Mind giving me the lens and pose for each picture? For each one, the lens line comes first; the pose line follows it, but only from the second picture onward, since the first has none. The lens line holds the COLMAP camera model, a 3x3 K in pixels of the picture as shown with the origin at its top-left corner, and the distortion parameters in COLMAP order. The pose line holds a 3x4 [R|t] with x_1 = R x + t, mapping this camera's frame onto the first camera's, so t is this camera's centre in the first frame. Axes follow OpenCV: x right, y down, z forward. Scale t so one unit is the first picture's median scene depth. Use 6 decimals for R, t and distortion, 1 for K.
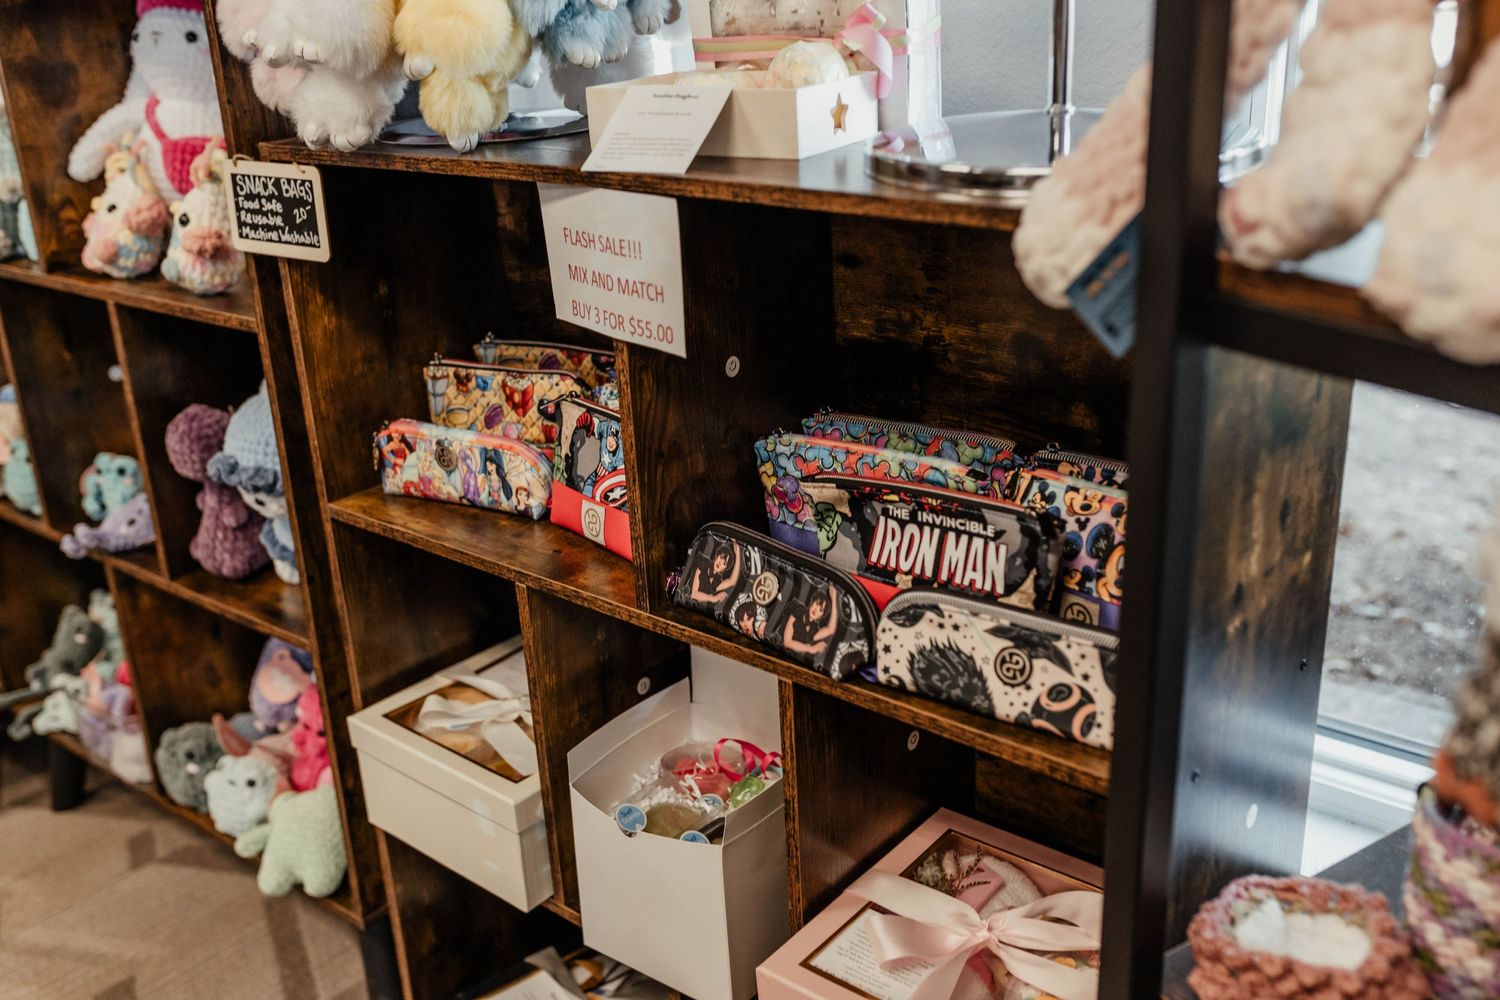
lens RADIAL K [[1441.5, 0, 750.0], [0, 1441.5, 500.0], [0, 0, 1]] dist [-0.003241, 0.009523]
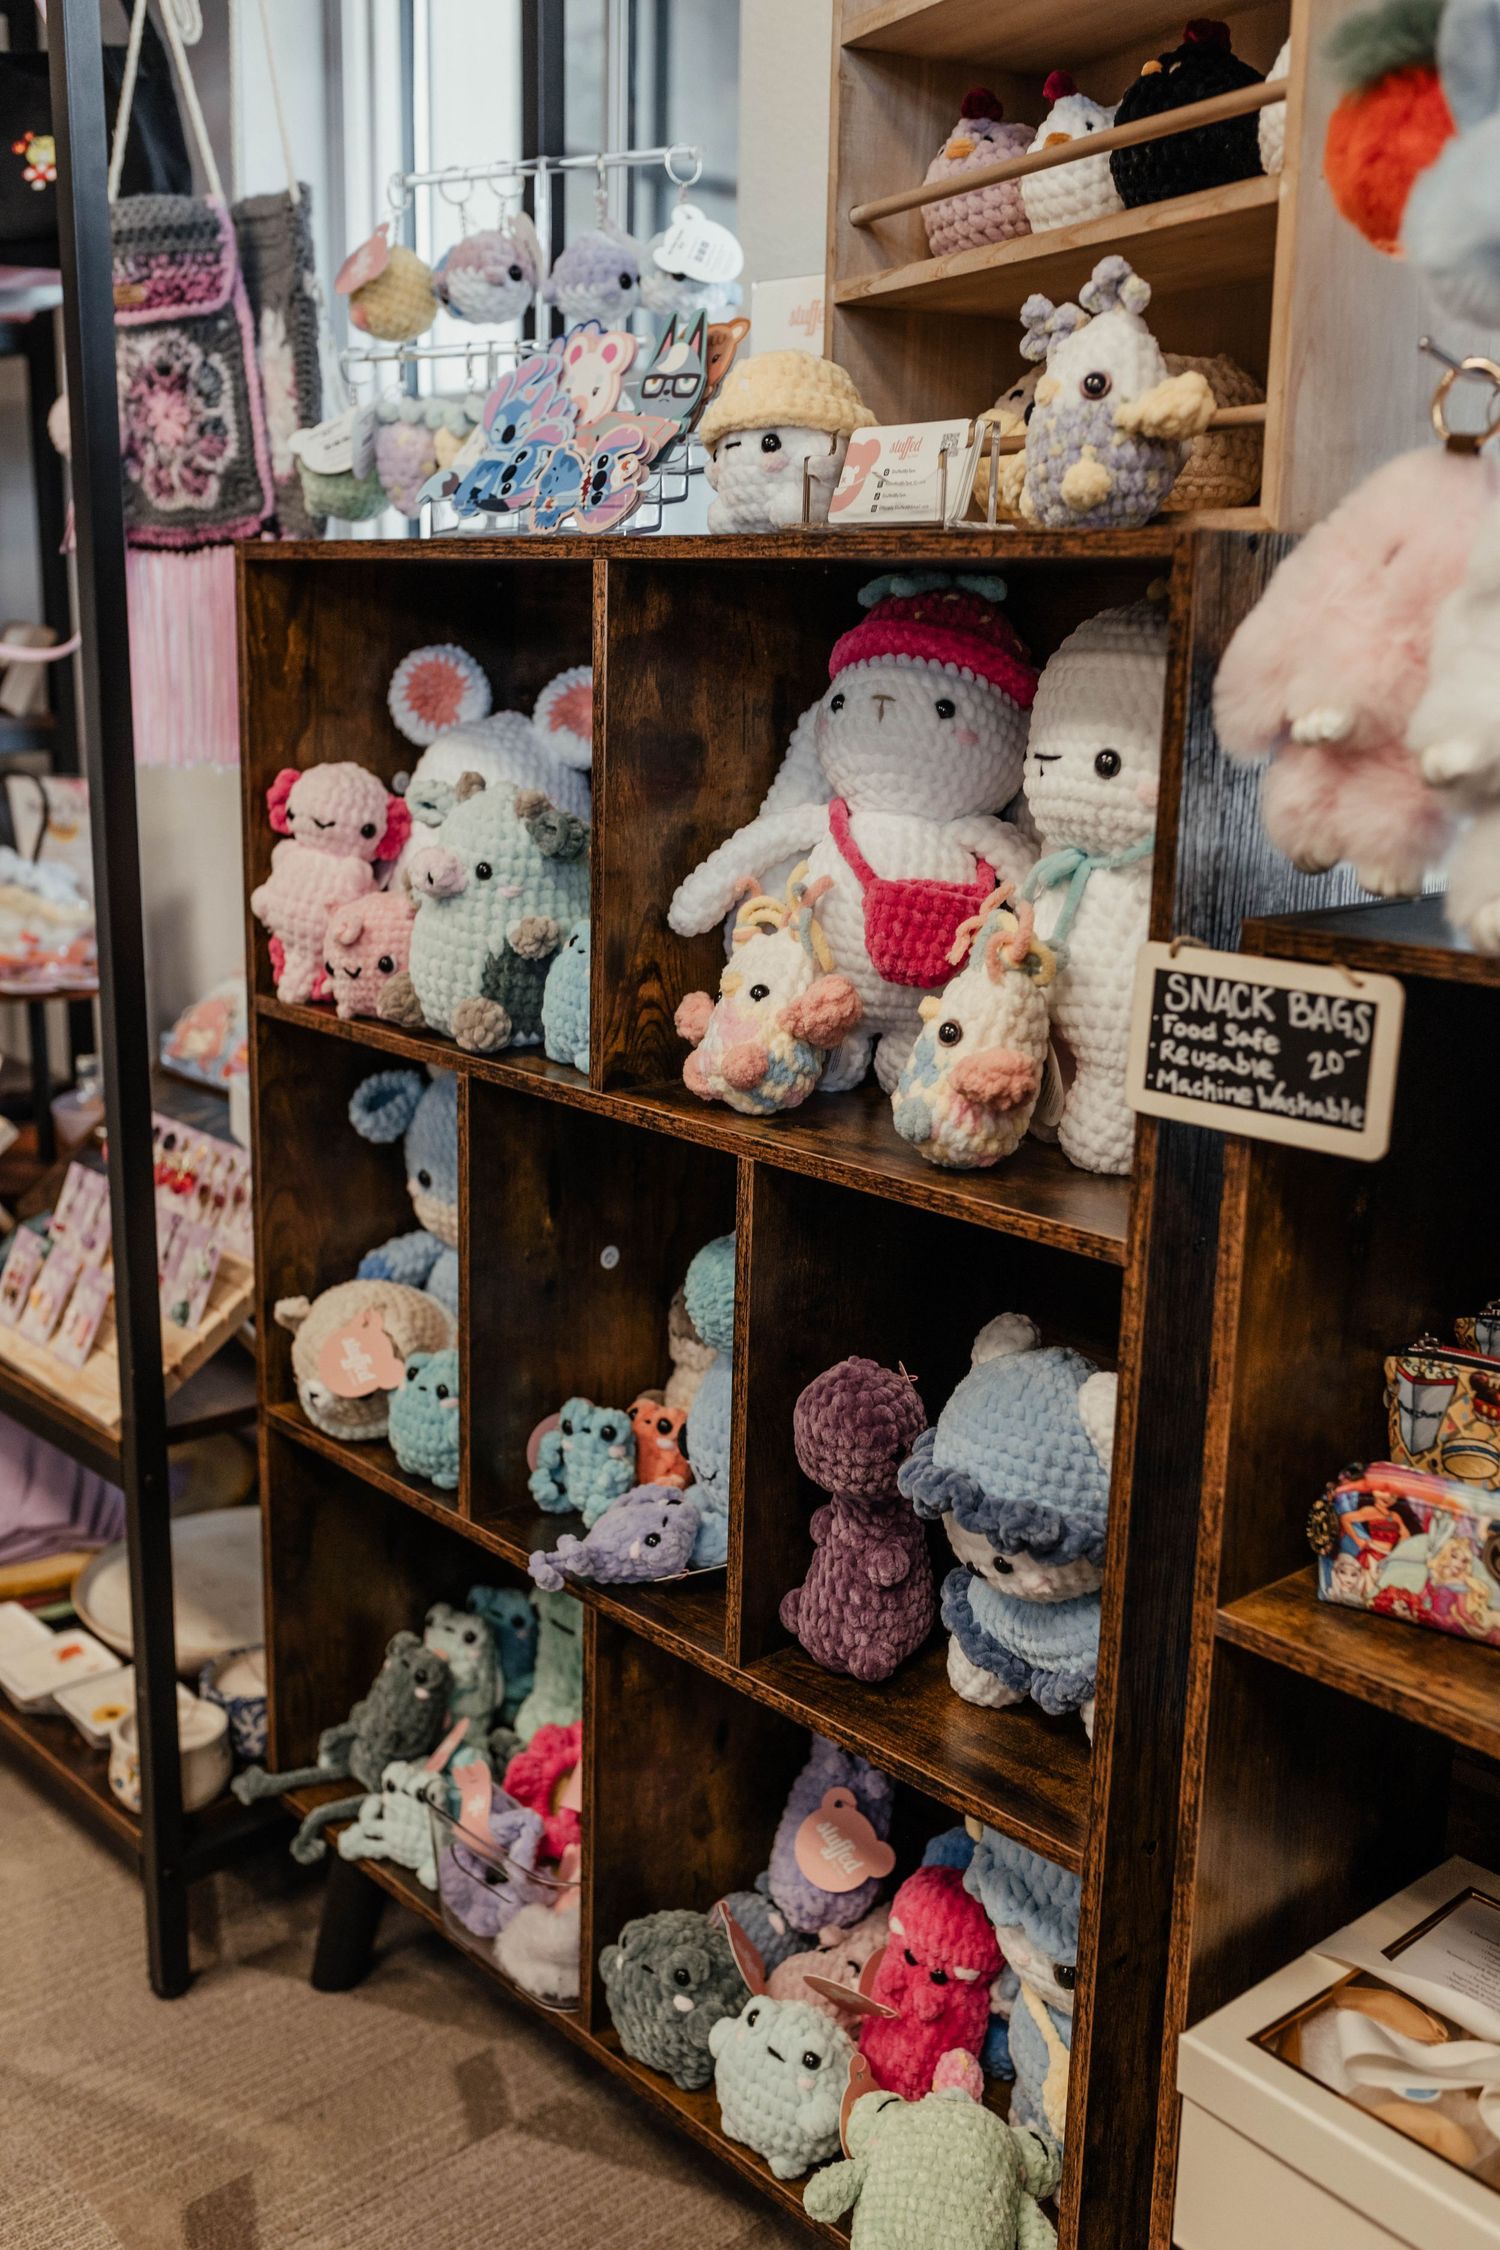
lens RADIAL K [[2162.2, 0, 750.0], [0, 2162.2, 1125.0], [0, 0, 1]] dist [-0.003241, 0.009523]
pose [[0.987197, 0.098759, -0.125254, -0.367948], [-0.114493, 0.985482, -0.125364, -0.050352], [0.111055, 0.138100, 0.984172, 0.198472]]
